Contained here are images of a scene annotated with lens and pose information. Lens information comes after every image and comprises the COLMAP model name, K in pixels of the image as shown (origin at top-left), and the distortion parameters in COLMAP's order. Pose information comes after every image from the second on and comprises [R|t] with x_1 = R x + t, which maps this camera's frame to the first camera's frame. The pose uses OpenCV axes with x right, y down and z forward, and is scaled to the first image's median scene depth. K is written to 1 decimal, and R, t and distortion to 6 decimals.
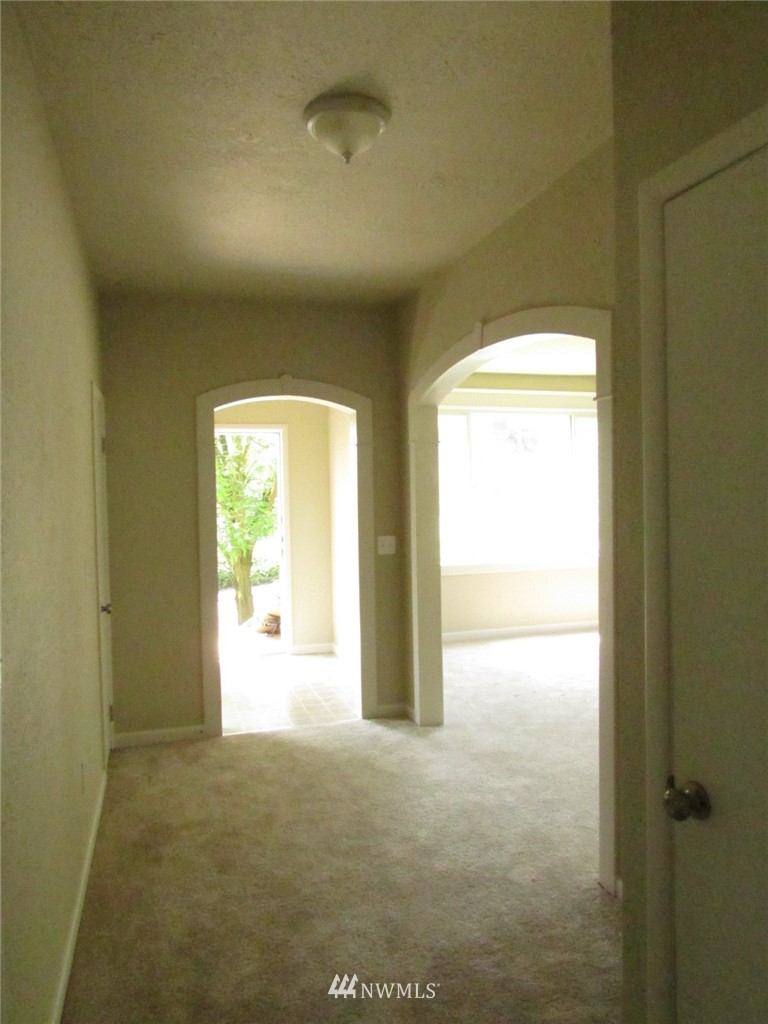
lens RADIAL K [[742.0, 0, 388.9], [0, 742.0, 513.8], [0, 0, 1]] dist [-0.006099, -0.002854]
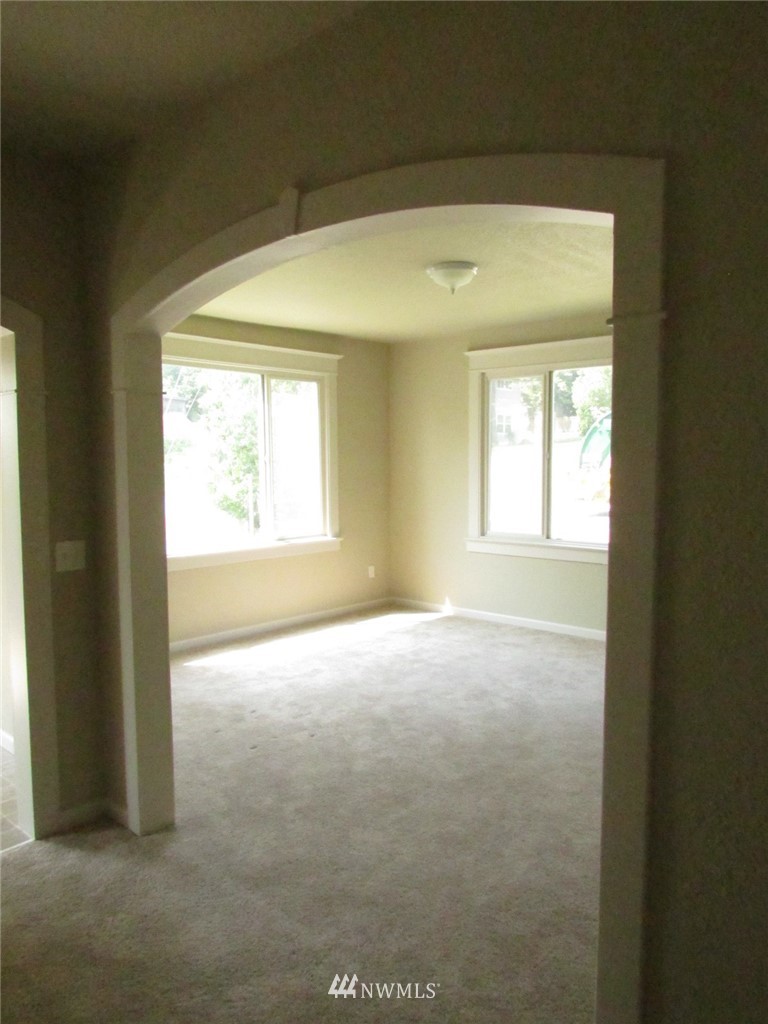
lens RADIAL K [[742.0, 0, 388.9], [0, 742.0, 513.8], [0, 0, 1]] dist [-0.006099, -0.002854]
pose [[0.864002, -0.024929, 0.502871, -0.087676], [0.004122, 0.999090, 0.042445, -0.019477], [-0.503471, -0.034599, 0.863319, 0.346288]]
